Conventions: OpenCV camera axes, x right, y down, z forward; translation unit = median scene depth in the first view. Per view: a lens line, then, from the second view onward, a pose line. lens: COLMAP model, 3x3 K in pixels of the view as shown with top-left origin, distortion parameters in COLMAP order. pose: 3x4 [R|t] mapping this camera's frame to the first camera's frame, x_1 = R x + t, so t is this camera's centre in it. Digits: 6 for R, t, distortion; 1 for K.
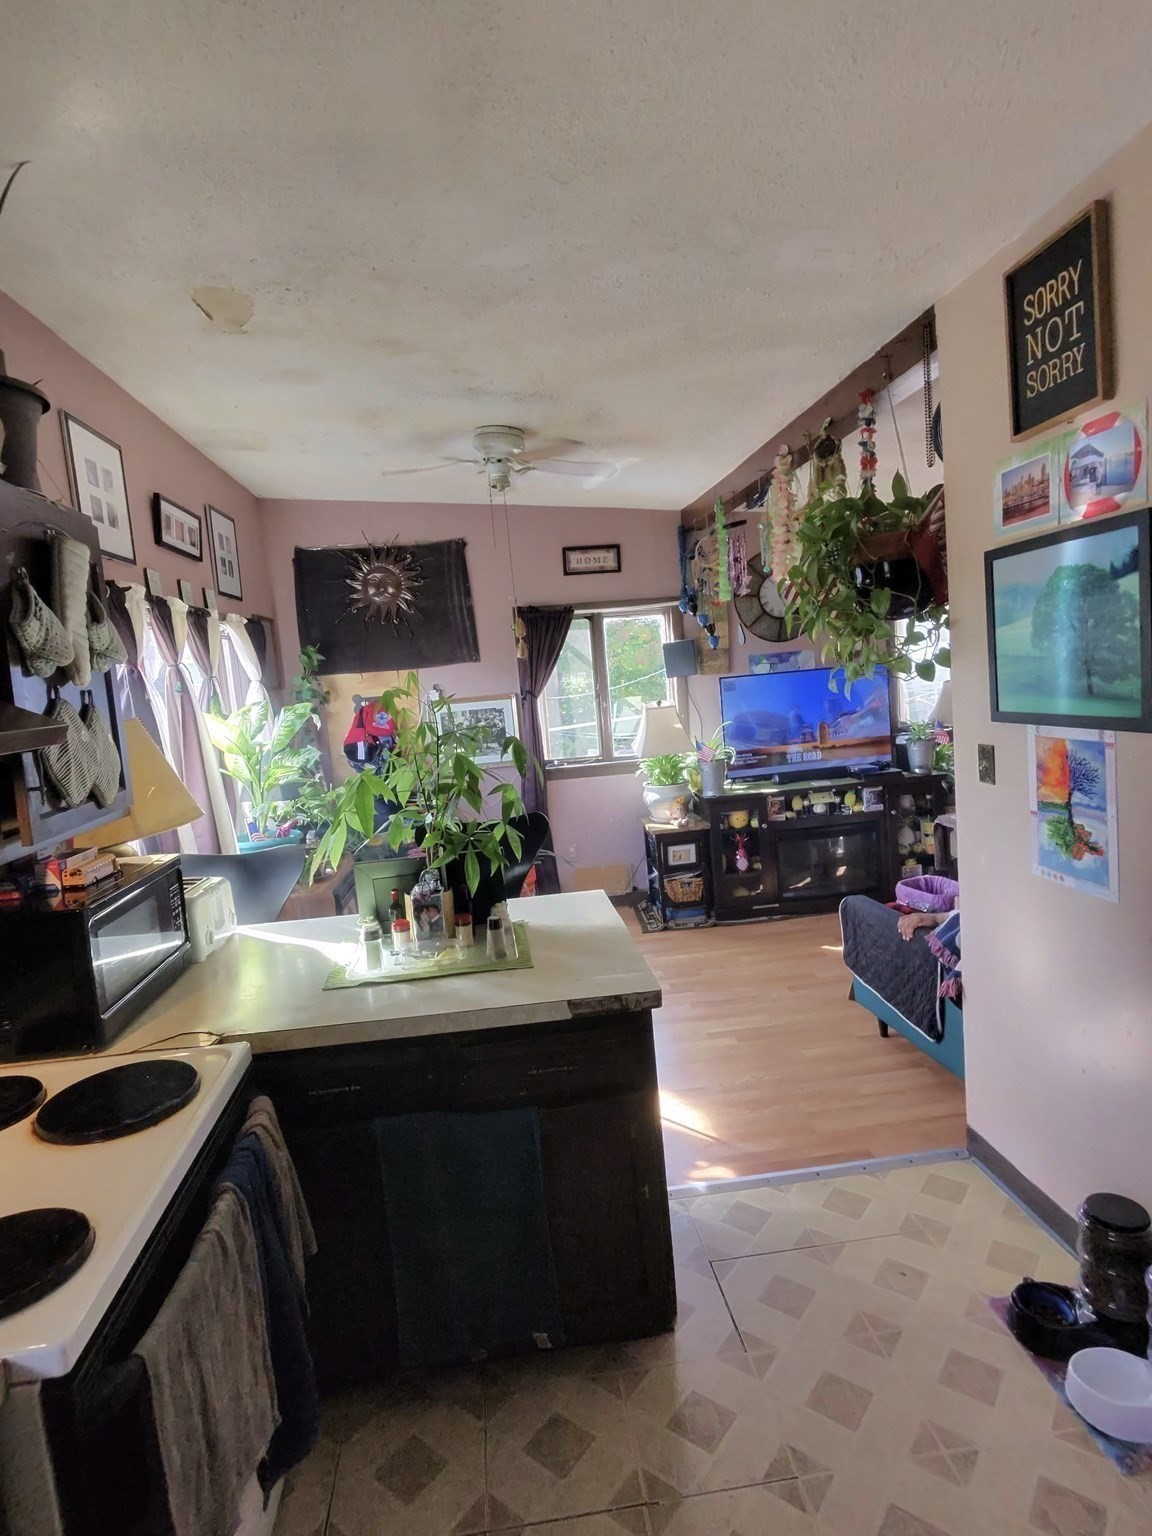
lens RADIAL K [[840.4, 0, 572.5], [0, 840.4, 767.9], [0, 0, 1]] dist [0.003176, -0.000427]
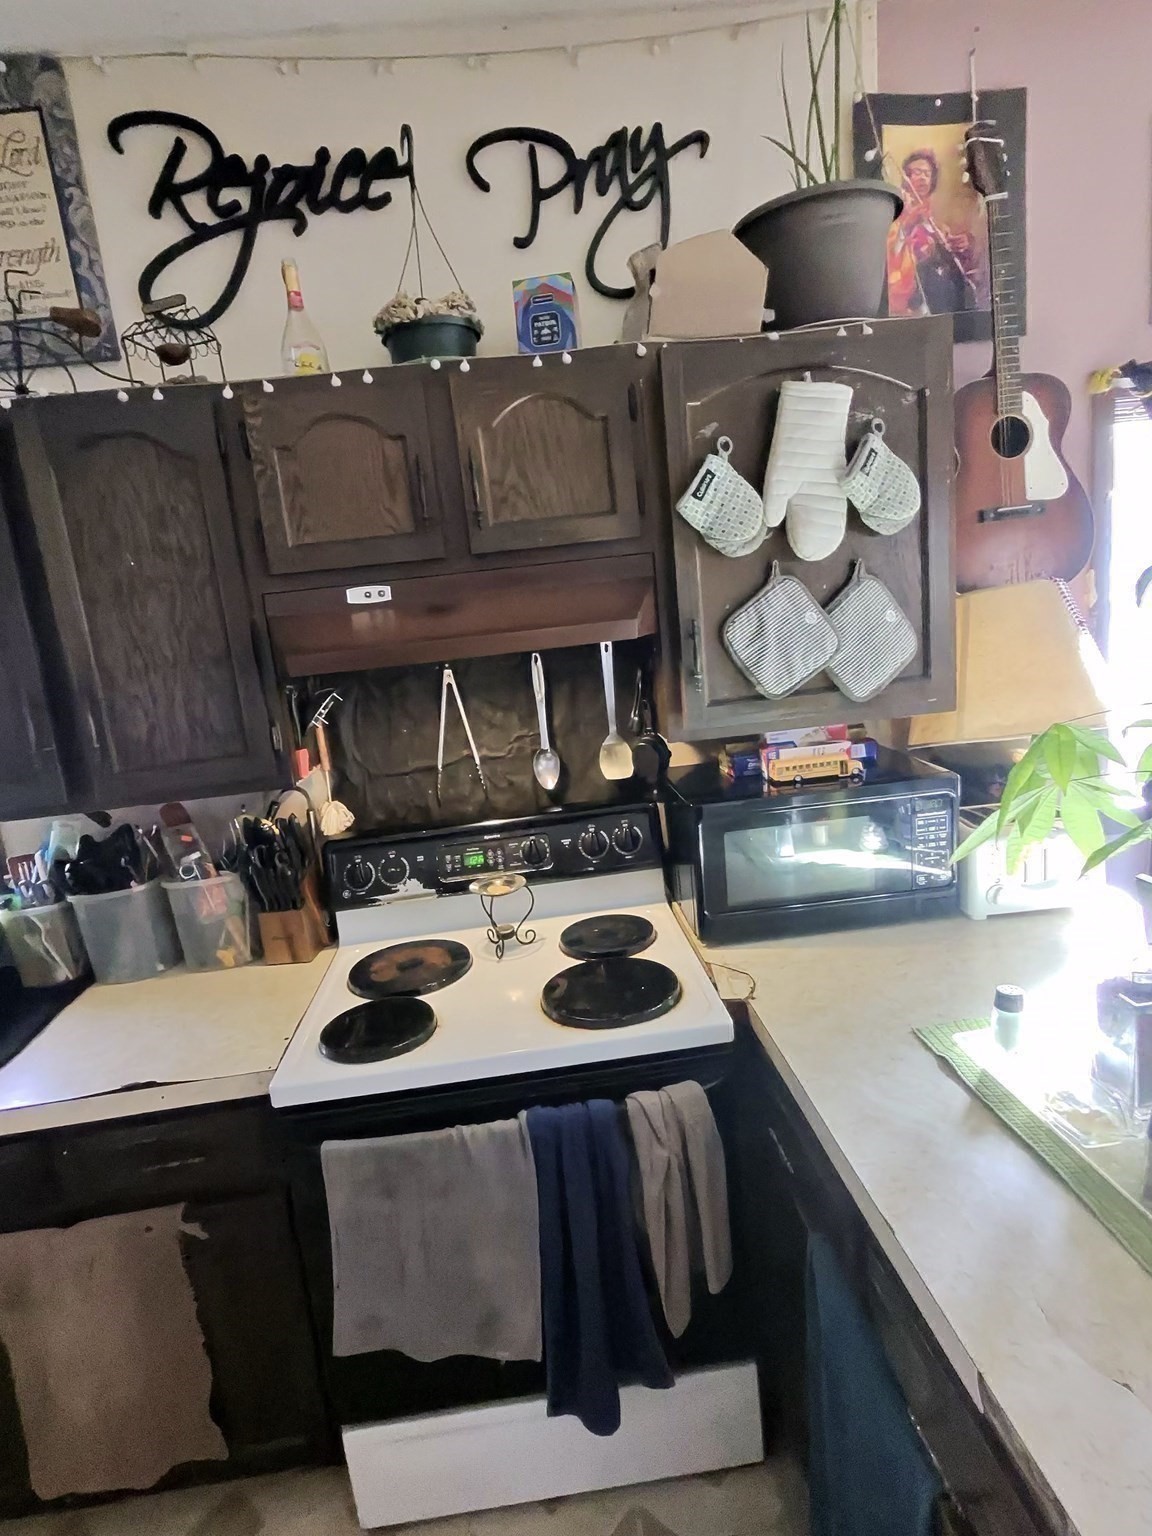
lens RADIAL K [[840.4, 0, 572.5], [0, 840.4, 767.9], [0, 0, 1]] dist [0.003176, -0.000427]
pose [[-0.021916, 0.269724, -0.962688, 0.330216], [0.001586, 0.962928, 0.269755, -0.131676], [0.999759, 0.004386, -0.021531, 0.824314]]
